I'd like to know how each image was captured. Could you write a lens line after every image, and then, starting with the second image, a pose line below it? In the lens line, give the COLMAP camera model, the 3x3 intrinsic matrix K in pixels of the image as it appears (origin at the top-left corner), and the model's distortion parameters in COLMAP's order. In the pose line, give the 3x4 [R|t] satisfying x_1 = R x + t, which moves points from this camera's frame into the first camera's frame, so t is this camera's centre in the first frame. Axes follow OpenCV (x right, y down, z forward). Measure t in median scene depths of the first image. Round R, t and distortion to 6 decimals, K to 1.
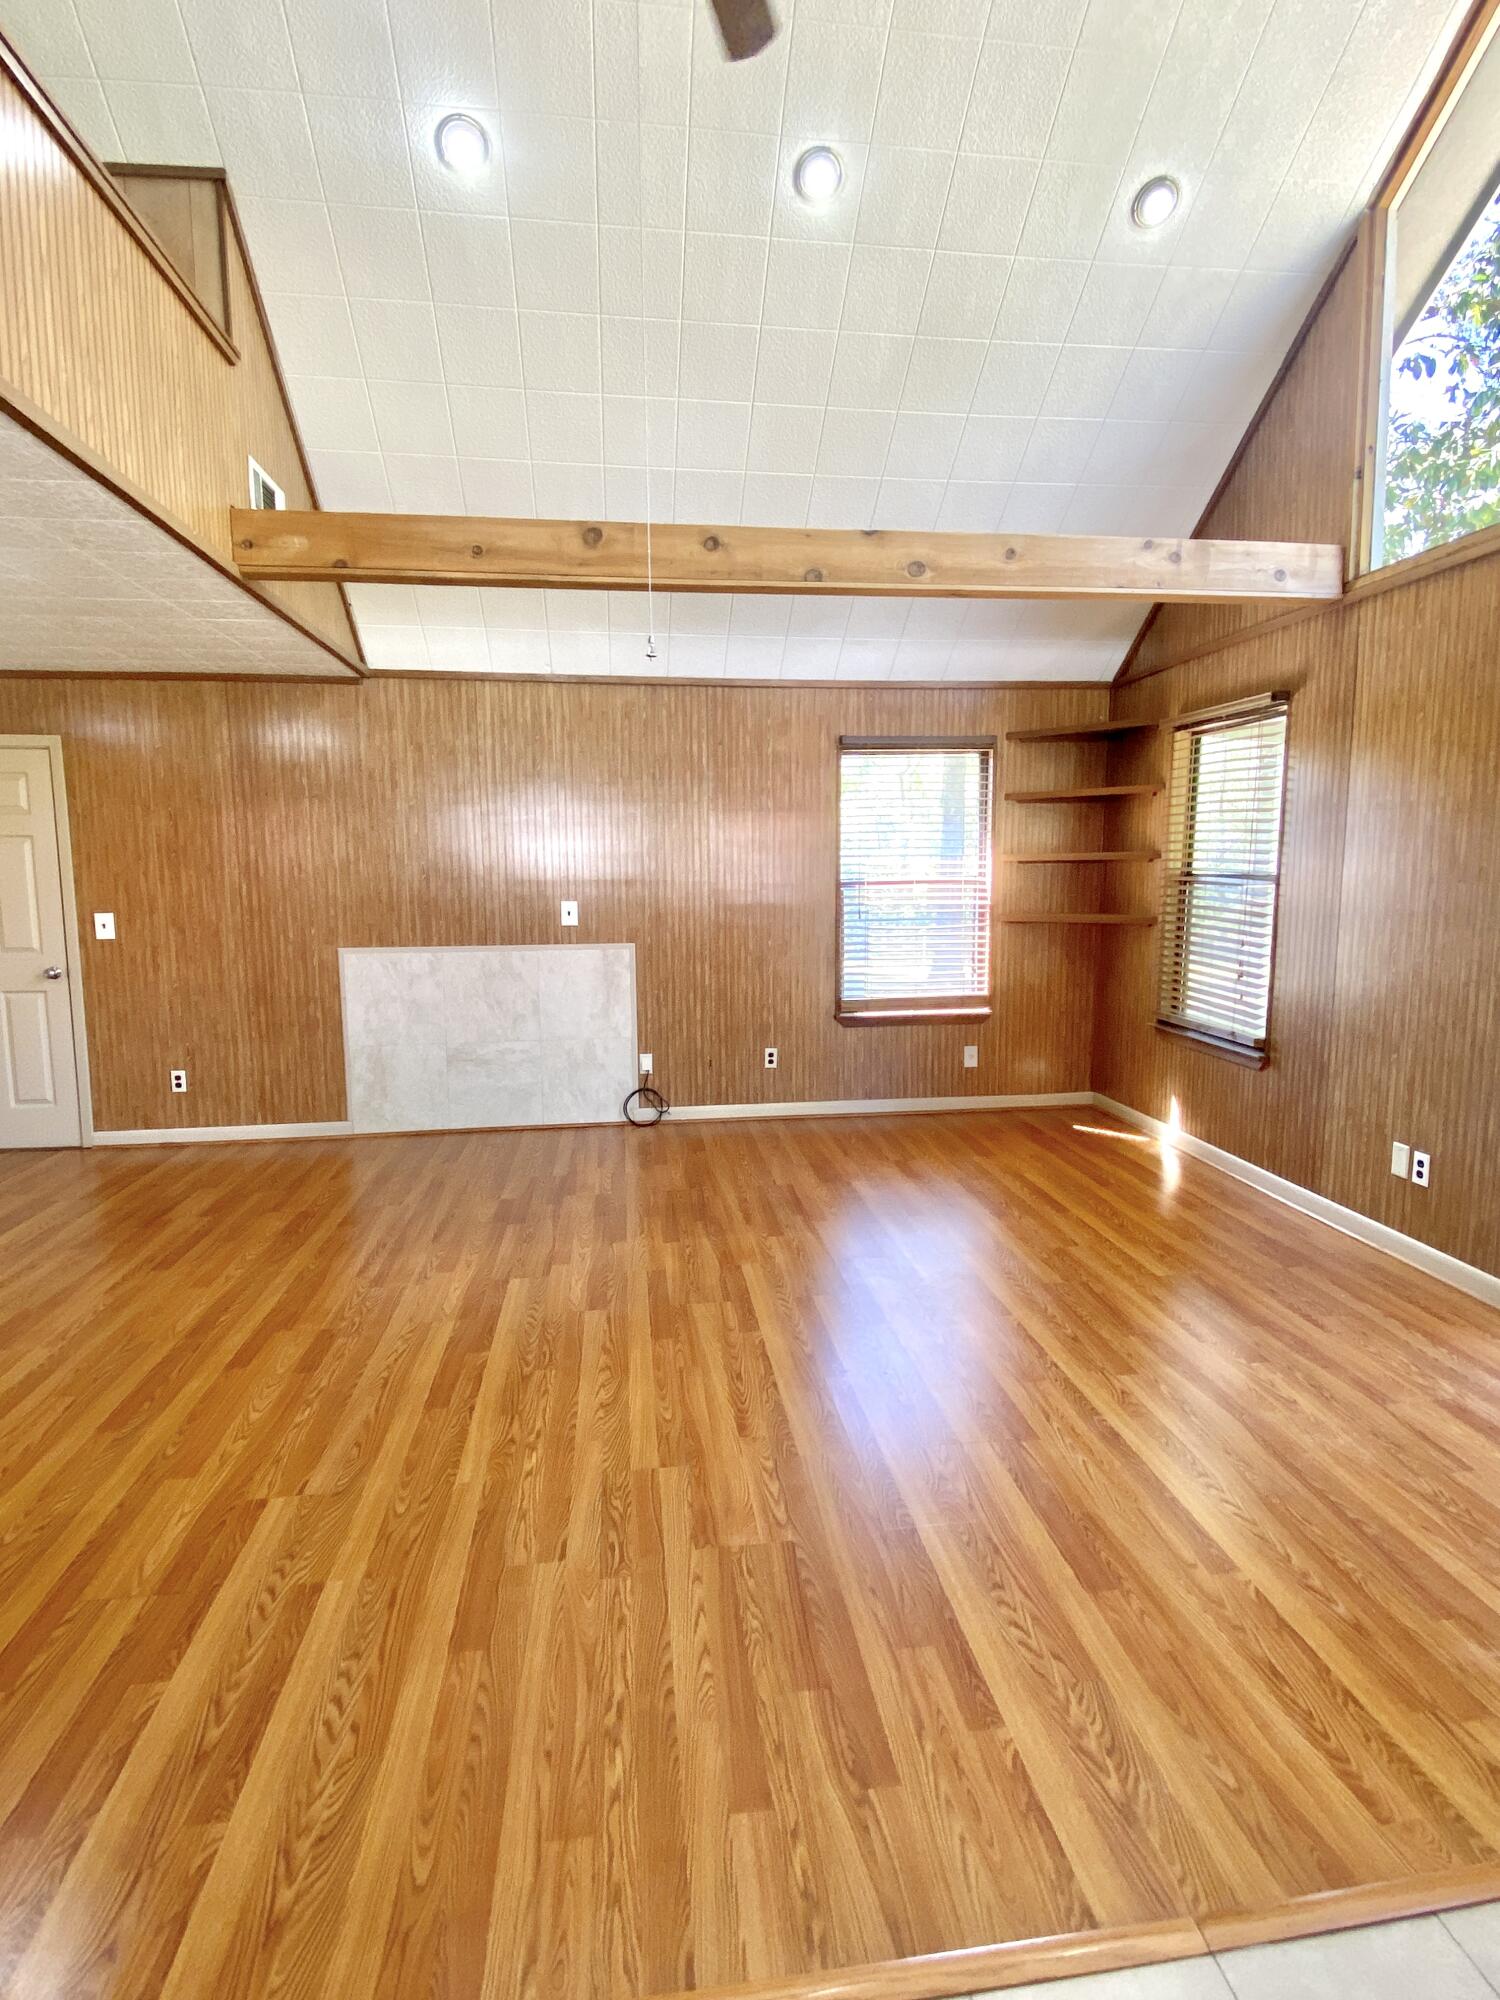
lens RADIAL K [[1019.3, 0, 747.1], [0, 1019.3, 995.0], [0, 0, 1]] dist [0.042809, -0.038672]
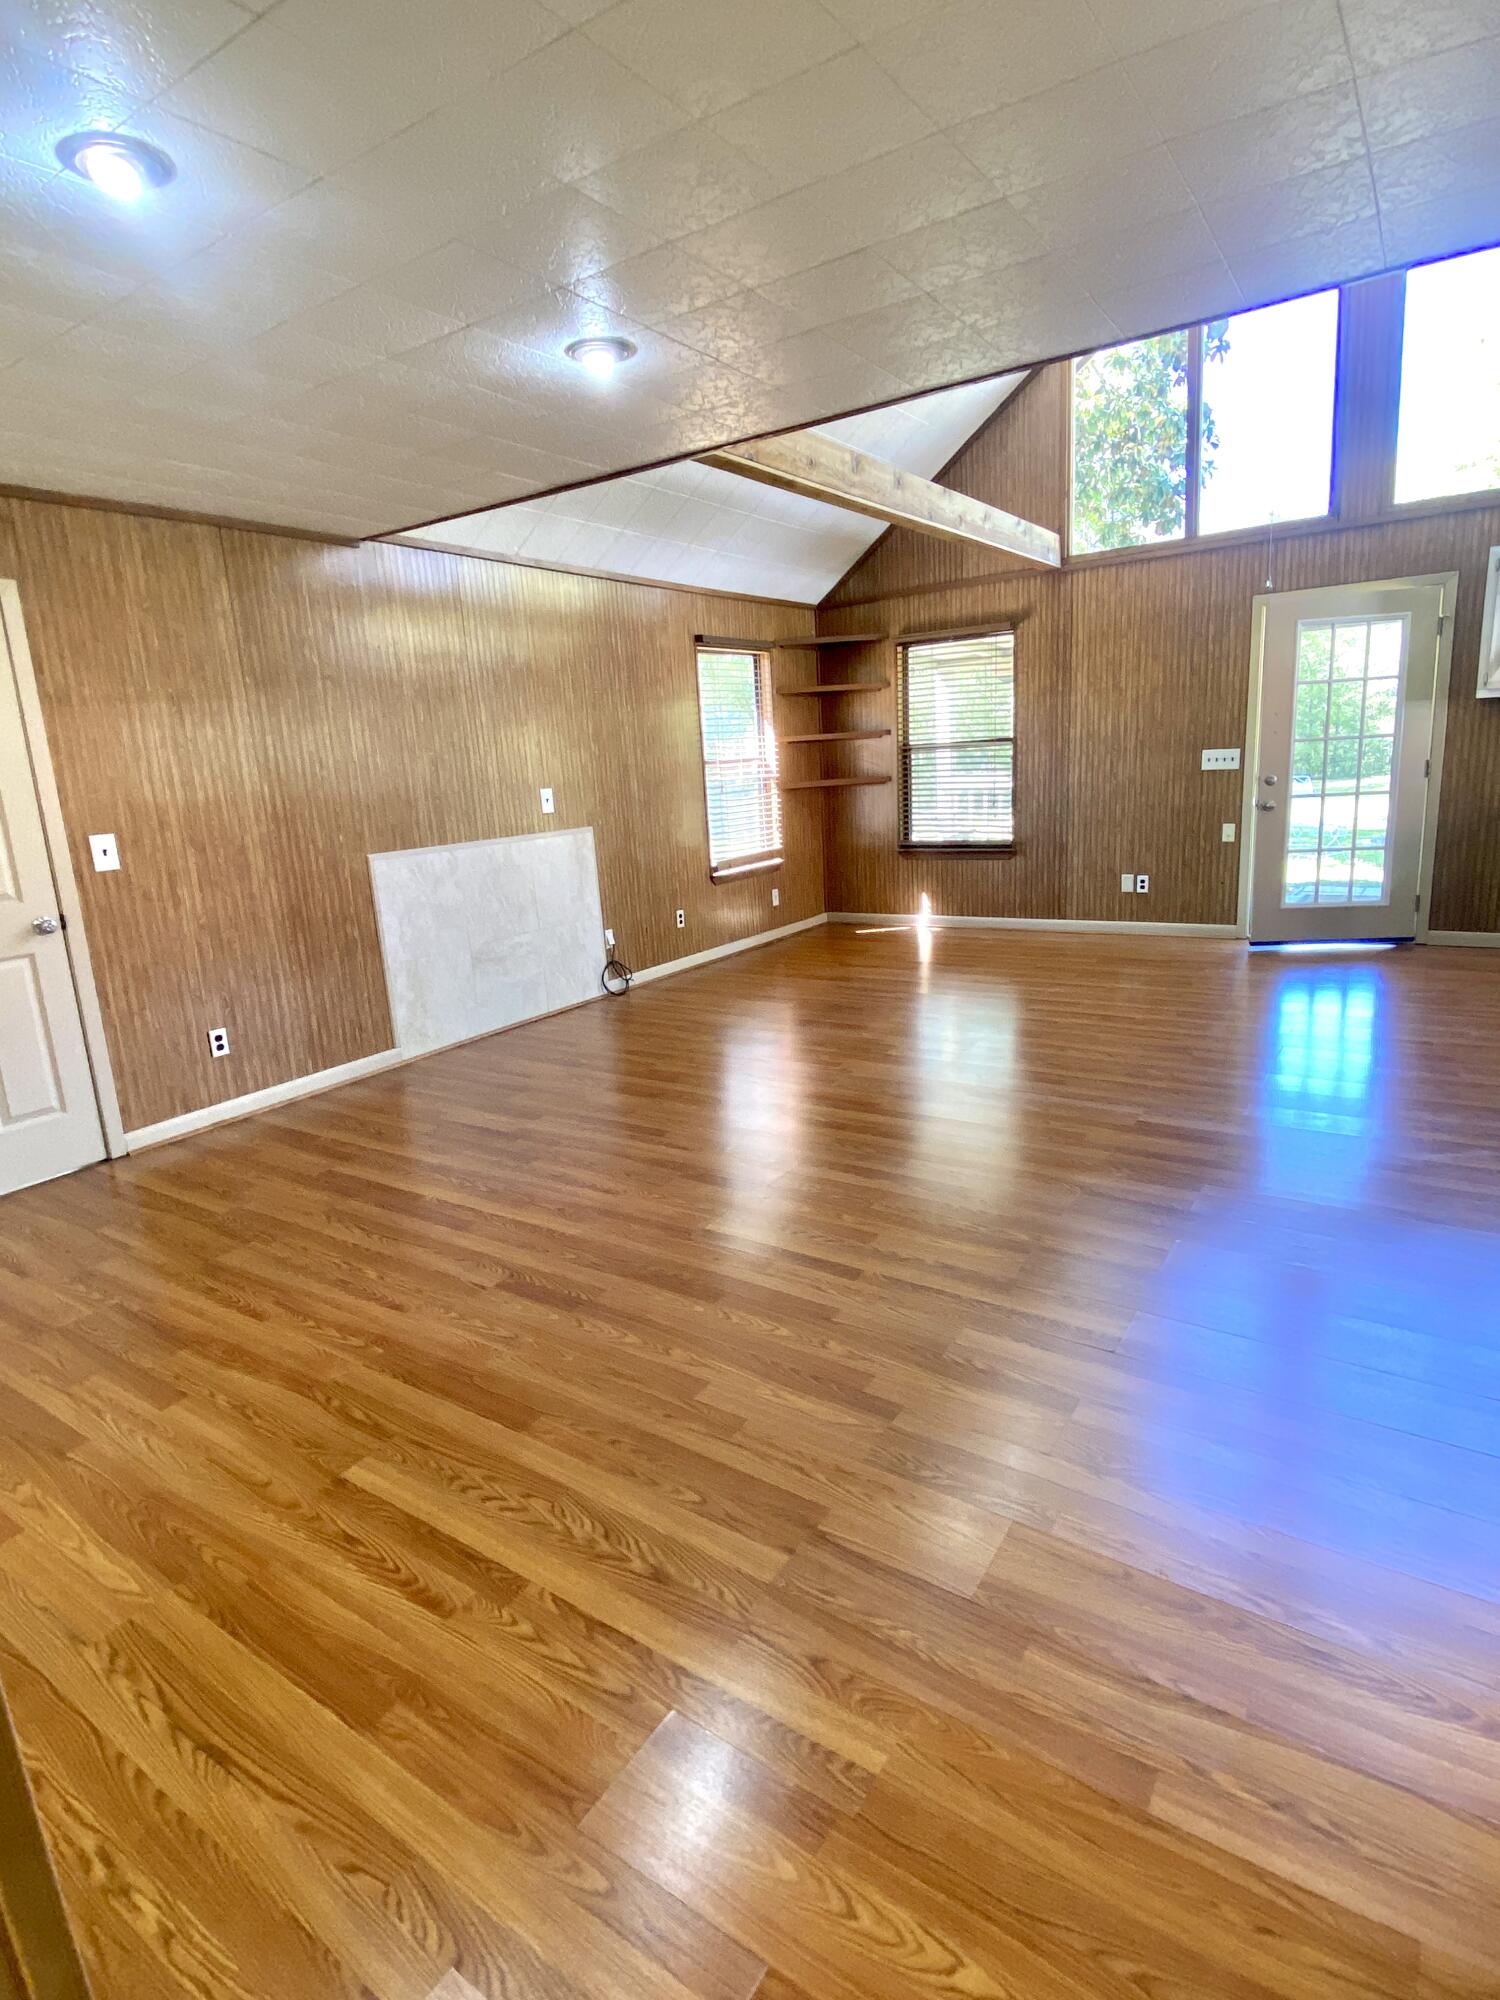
lens RADIAL K [[1032.0, 0, 743.5], [0, 1032.0, 1002.0], [0, 0, 1]] dist [0.042570, -0.052756]
pose [[0.663955, -0.203646, 0.719508, -0.865206], [0.150436, 0.978906, 0.138244, 0.003413], [-0.732484, 0.016452, 0.680586, 0.160918]]
